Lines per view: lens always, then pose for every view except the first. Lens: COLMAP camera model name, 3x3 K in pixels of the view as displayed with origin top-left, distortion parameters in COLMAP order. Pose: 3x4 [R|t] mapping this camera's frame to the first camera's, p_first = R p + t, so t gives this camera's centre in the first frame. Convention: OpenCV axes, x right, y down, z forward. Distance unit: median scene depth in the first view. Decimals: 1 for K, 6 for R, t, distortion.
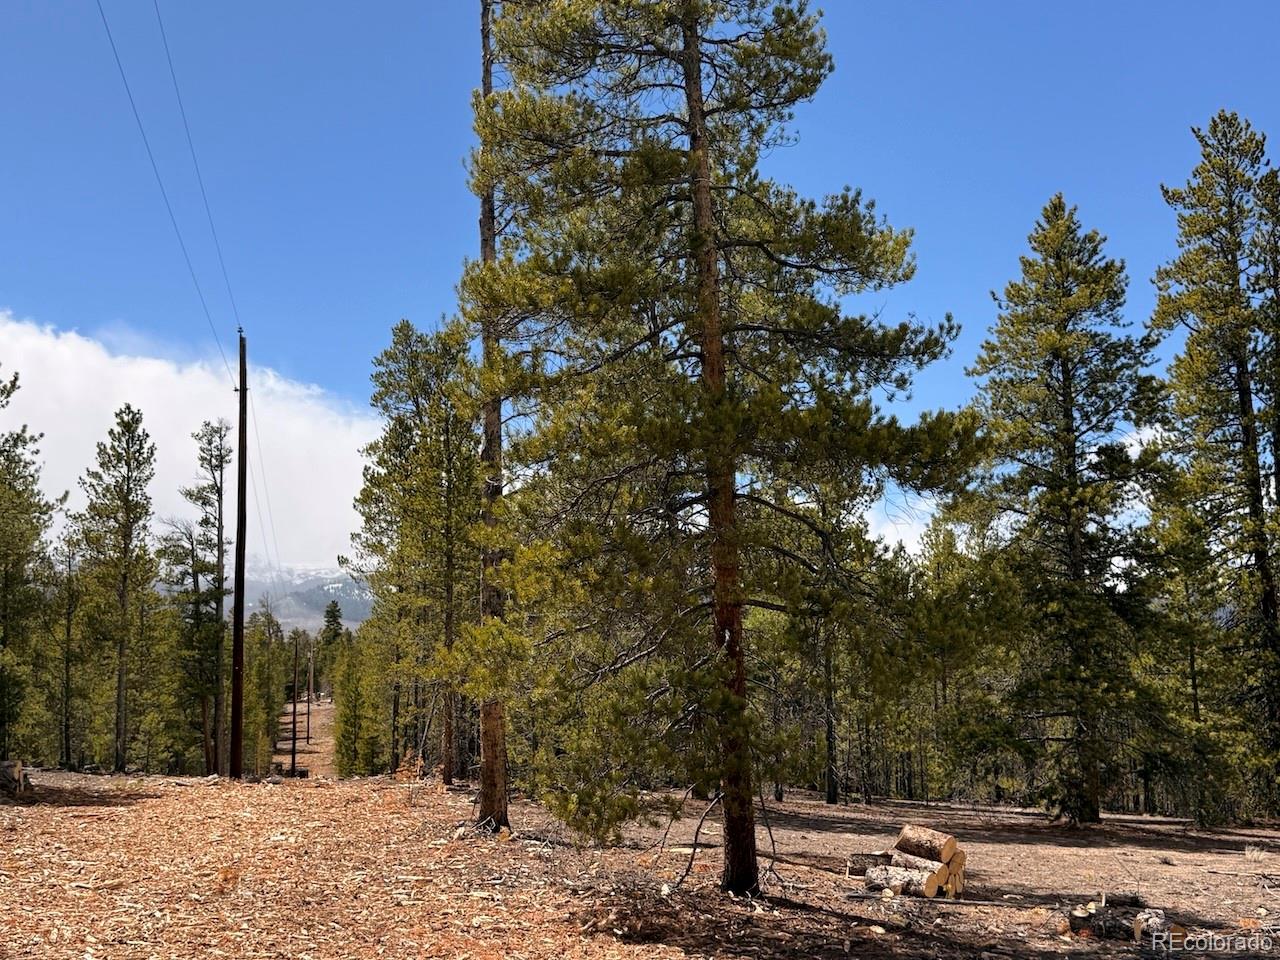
lens RADIAL K [[1588.7, 0, 642.7], [0, 1588.7, 479.5], [0, 0, 1]] dist [0.115801, 0.000000]
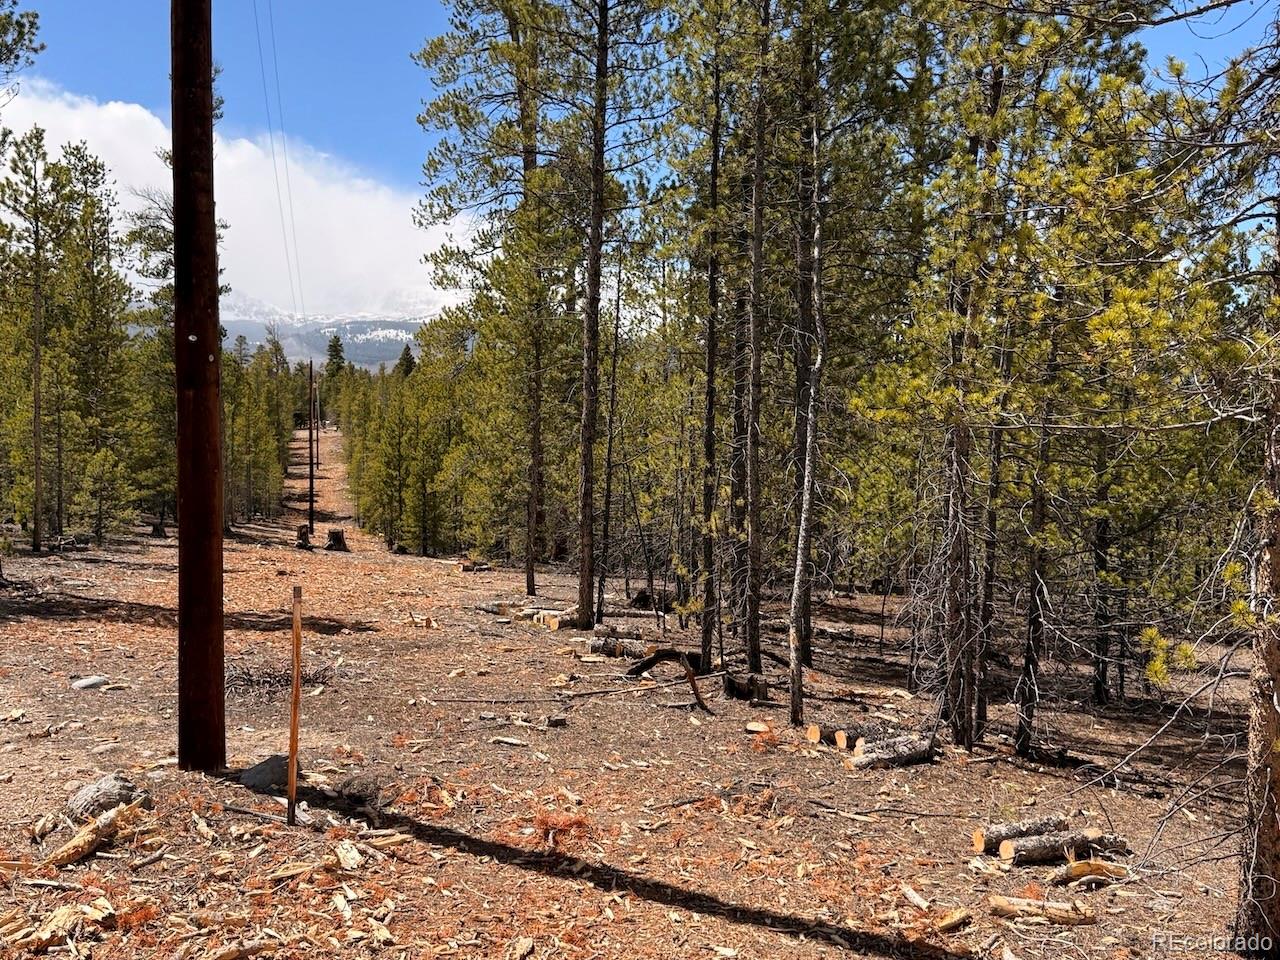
lens RADIAL K [[1351.4, 0, 646.4], [0, 1351.4, 491.9], [0, 0, 1]] dist [0.040711, 0.000000]
pose [[0.999044, 0.018790, 0.039460, -0.243885], [-0.025578, 0.983467, 0.179274, 0.131706], [-0.035439, -0.180112, 0.983007, 1.011852]]
